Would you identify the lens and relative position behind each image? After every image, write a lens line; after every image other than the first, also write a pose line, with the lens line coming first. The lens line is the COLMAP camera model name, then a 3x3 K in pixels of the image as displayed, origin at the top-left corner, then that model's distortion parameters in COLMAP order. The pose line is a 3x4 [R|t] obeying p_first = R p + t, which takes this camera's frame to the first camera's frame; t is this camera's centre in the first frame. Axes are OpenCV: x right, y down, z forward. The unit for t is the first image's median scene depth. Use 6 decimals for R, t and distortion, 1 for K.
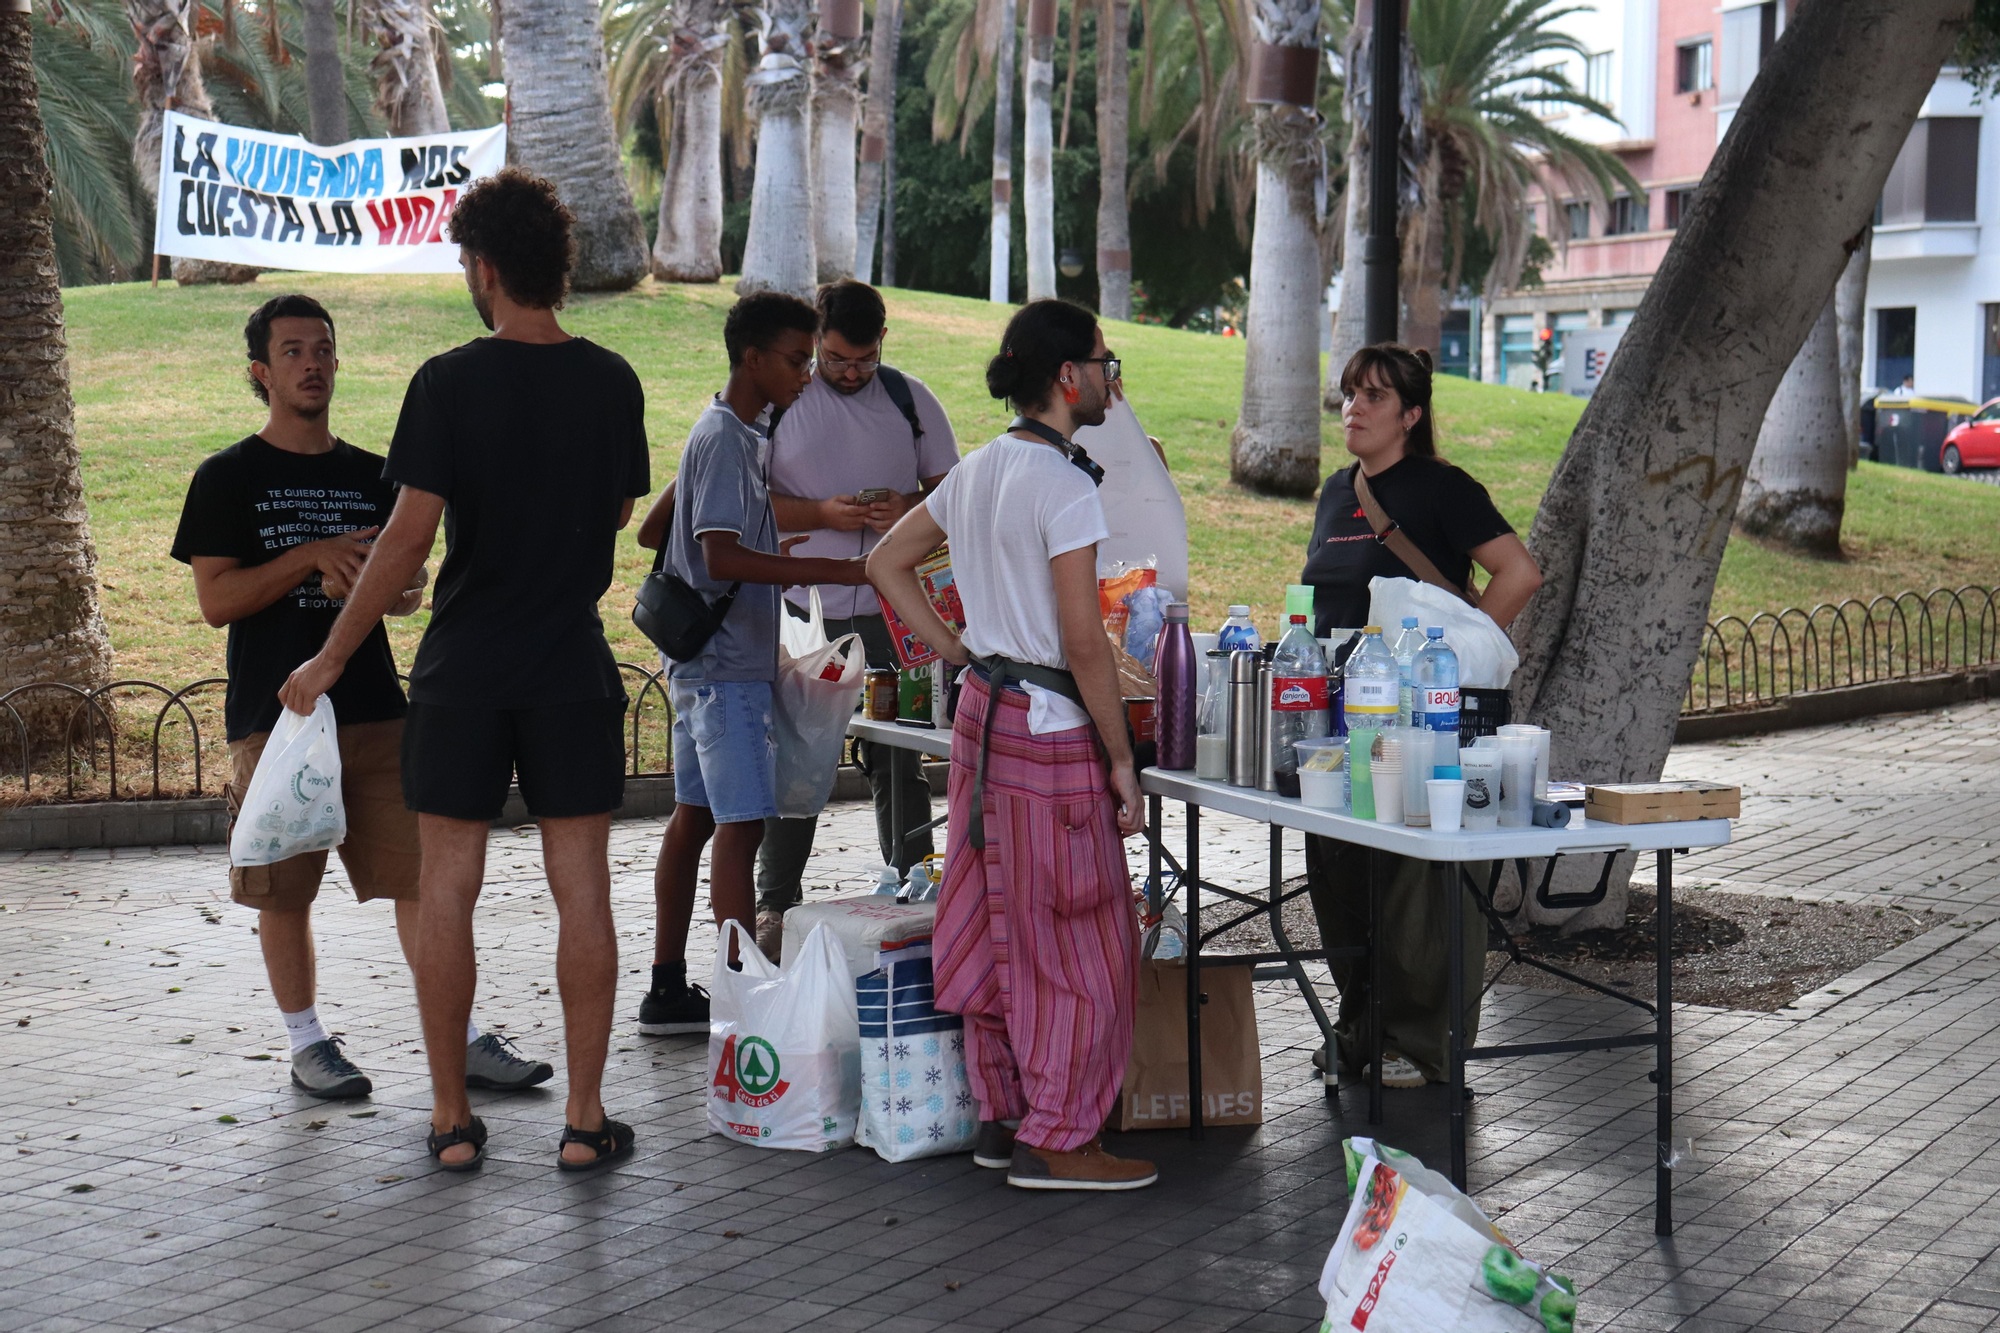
lens RADIAL K [[3316.8, 0, 994.0], [0, 3316.8, 679.9], [0, 0, 1]] dist [0.204761, 0.000000]
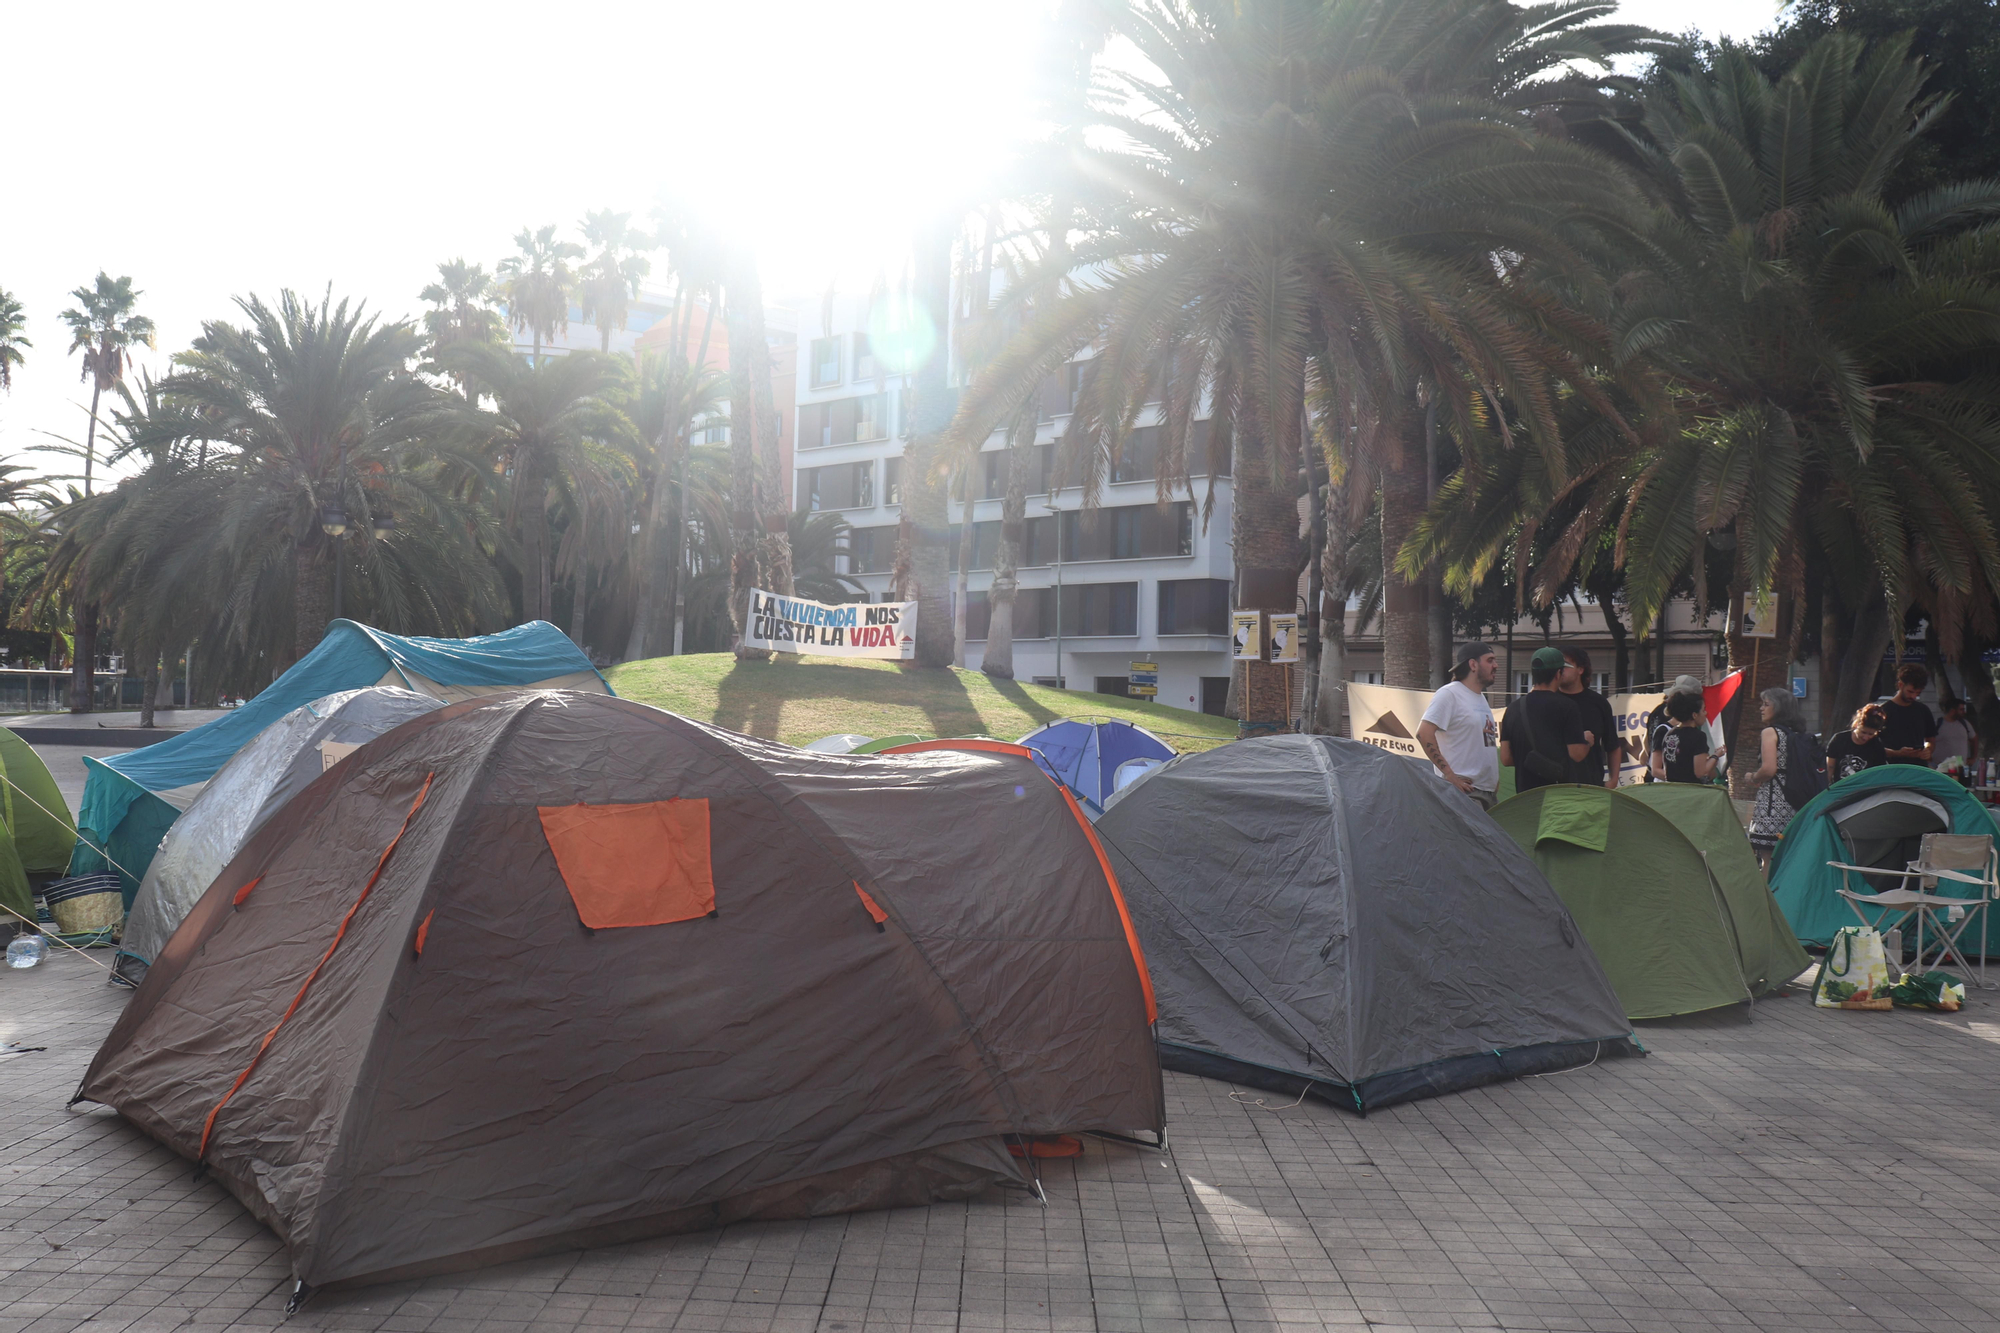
lens RADIAL K [[1948.3, 0, 990.5], [0, 1948.3, 651.5], [0, 0, 1]] dist [-0.082033, 0.000000]
pose [[0.872899, 0.036157, 0.486559, -0.778644], [0.020982, 0.993546, -0.111475, 0.033909], [-0.487449, 0.107516, 0.866507, -0.274409]]
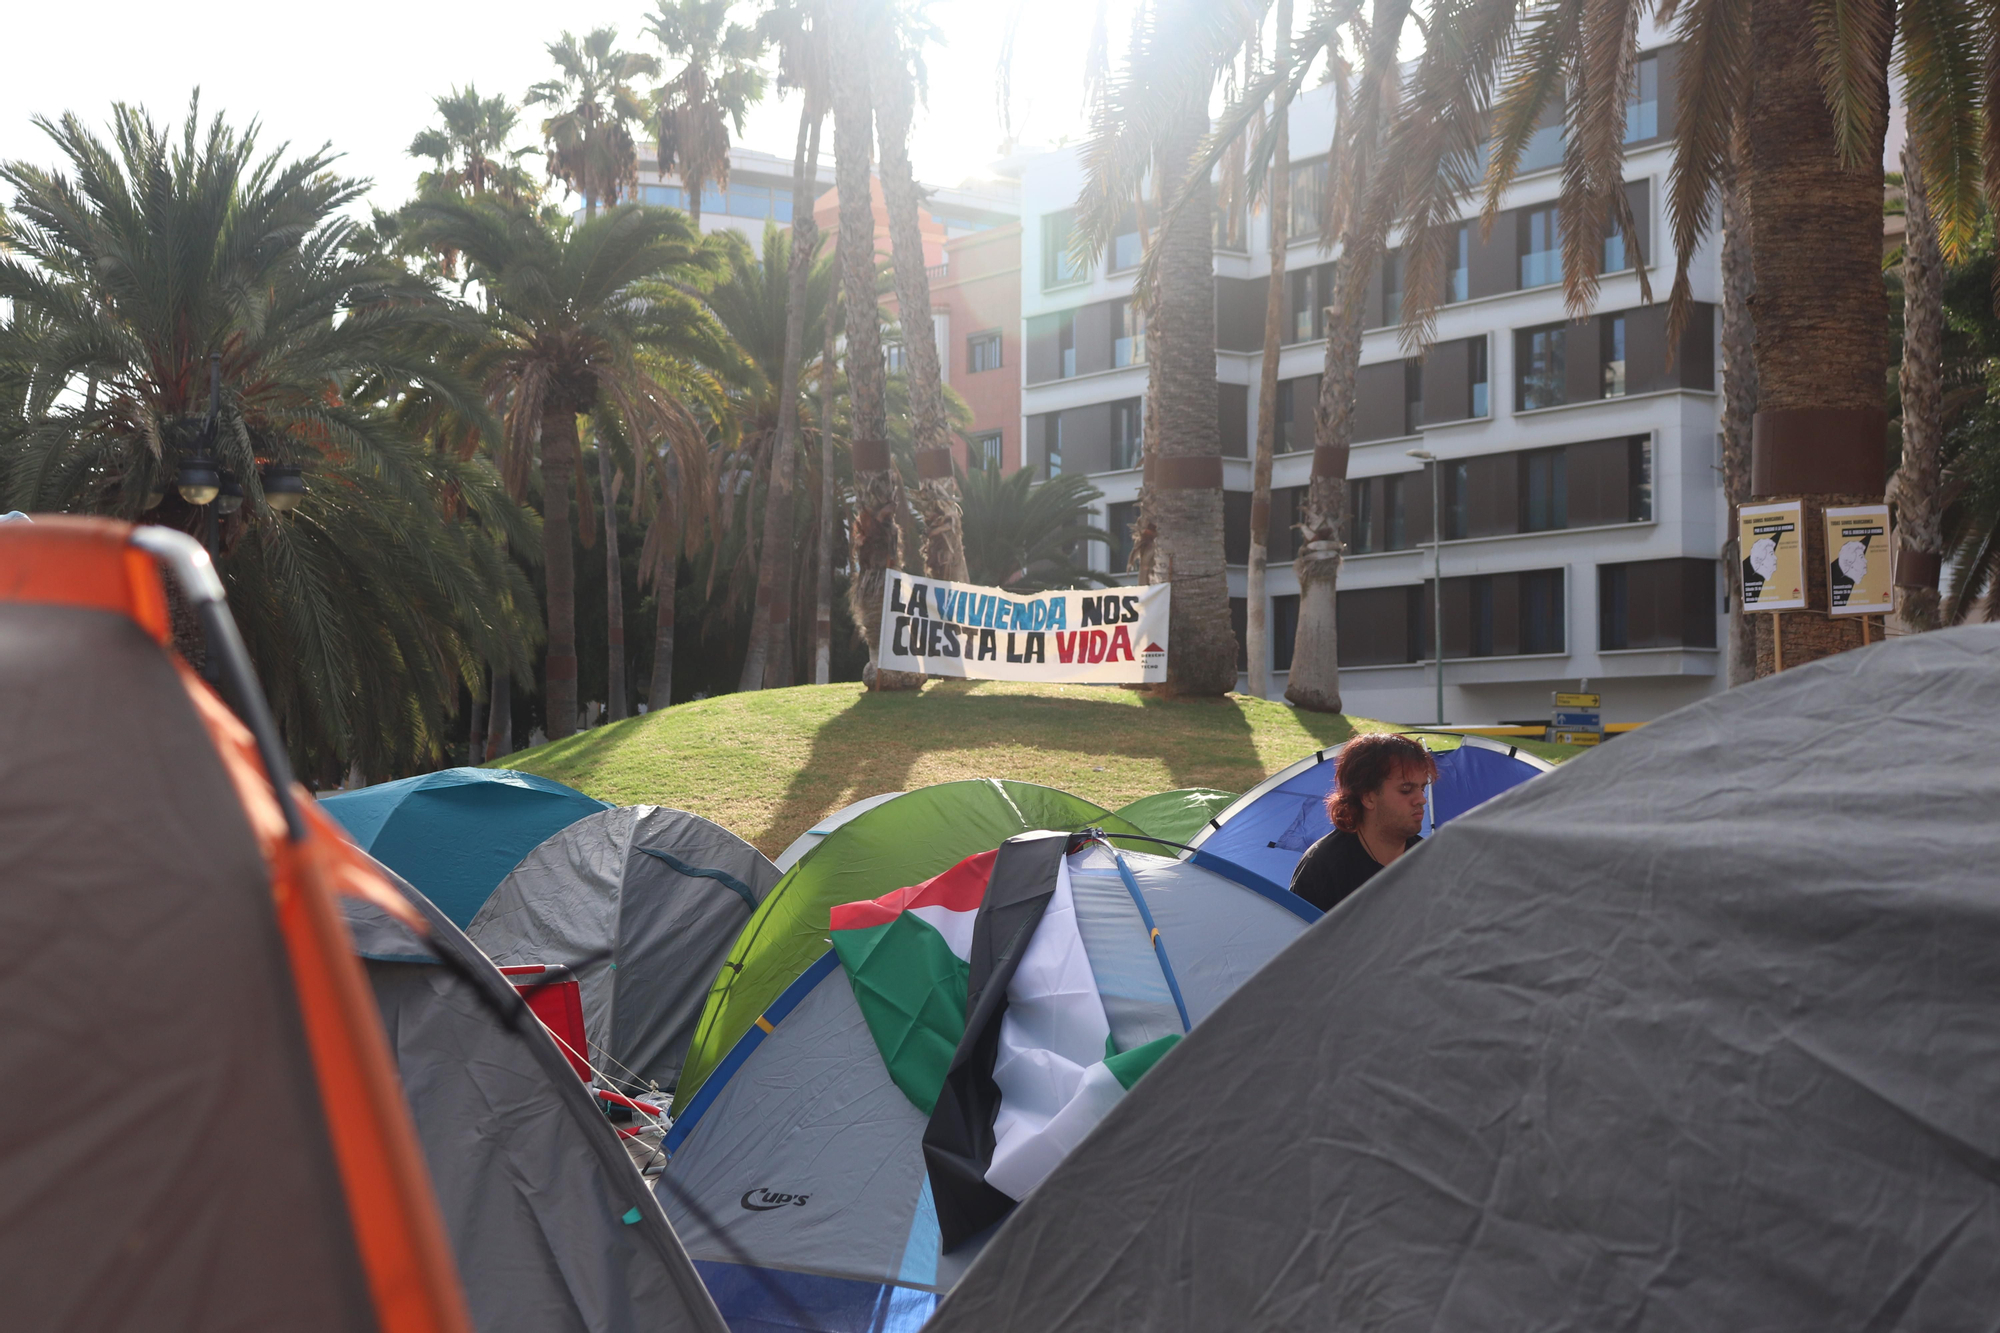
lens RADIAL K [[2832.3, 0, 994.1], [0, 2832.3, 666.9], [0, 0, 1]] dist [0.100188, 0.000000]
pose [[0.927861, 0.017453, 0.372517, -0.654969], [0.032964, 0.991156, -0.128546, 0.026165], [-0.371466, 0.131553, 0.919080, -0.100416]]
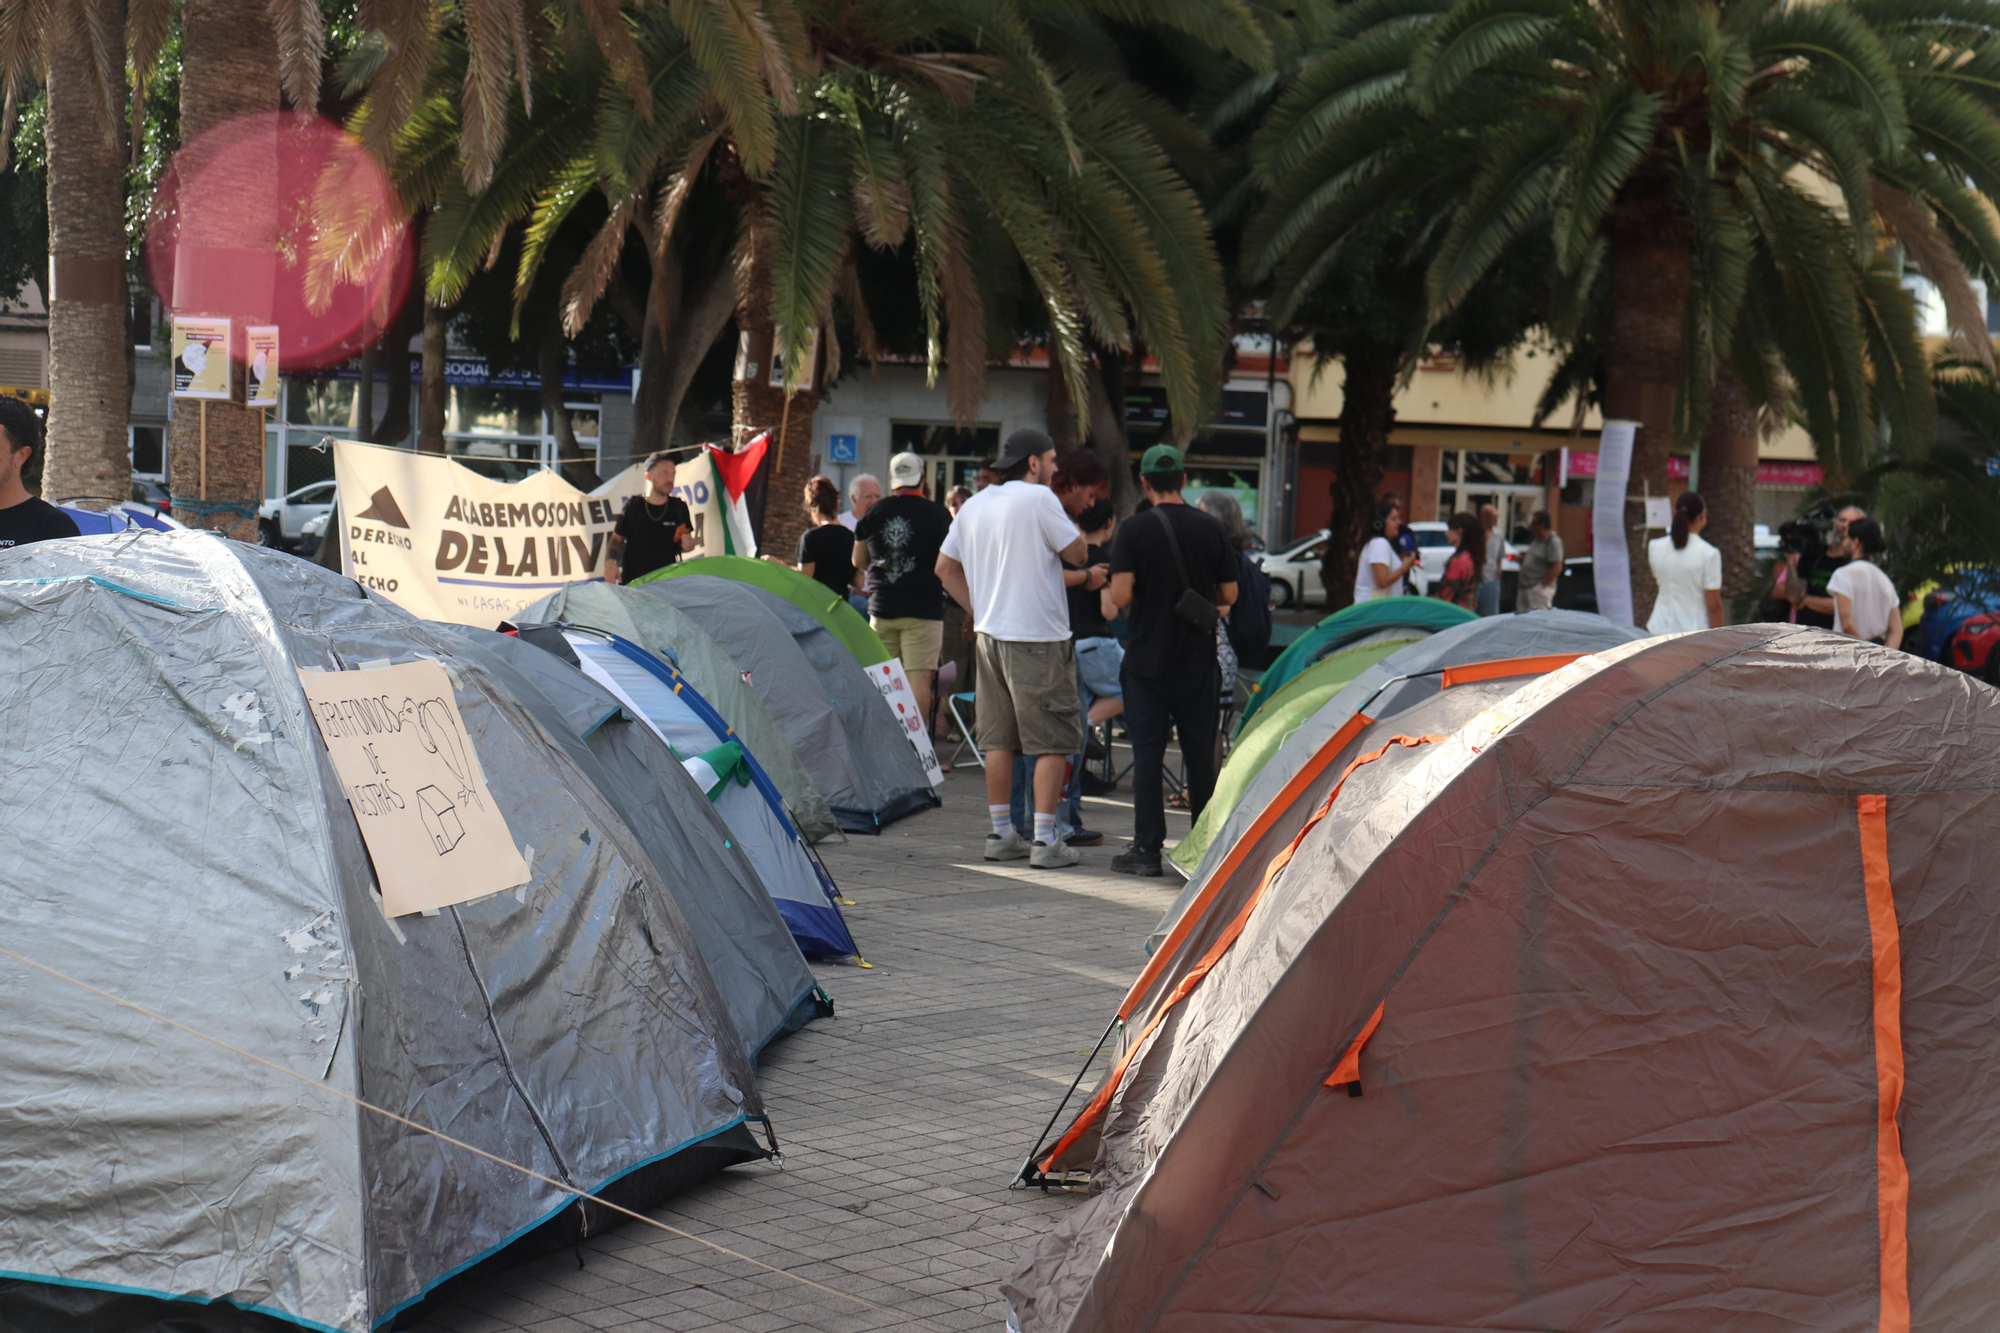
lens RADIAL K [[2848.7, 0, 992.1], [0, 2848.7, 665.5], [0, 0, 1]] dist [0.102529, 0.000000]
pose [[0.283654, -0.042184, 0.957999, -0.904423], [0.042371, 0.998608, 0.031426, 0.007406], [-0.957990, 0.031677, 0.285046, -0.061758]]
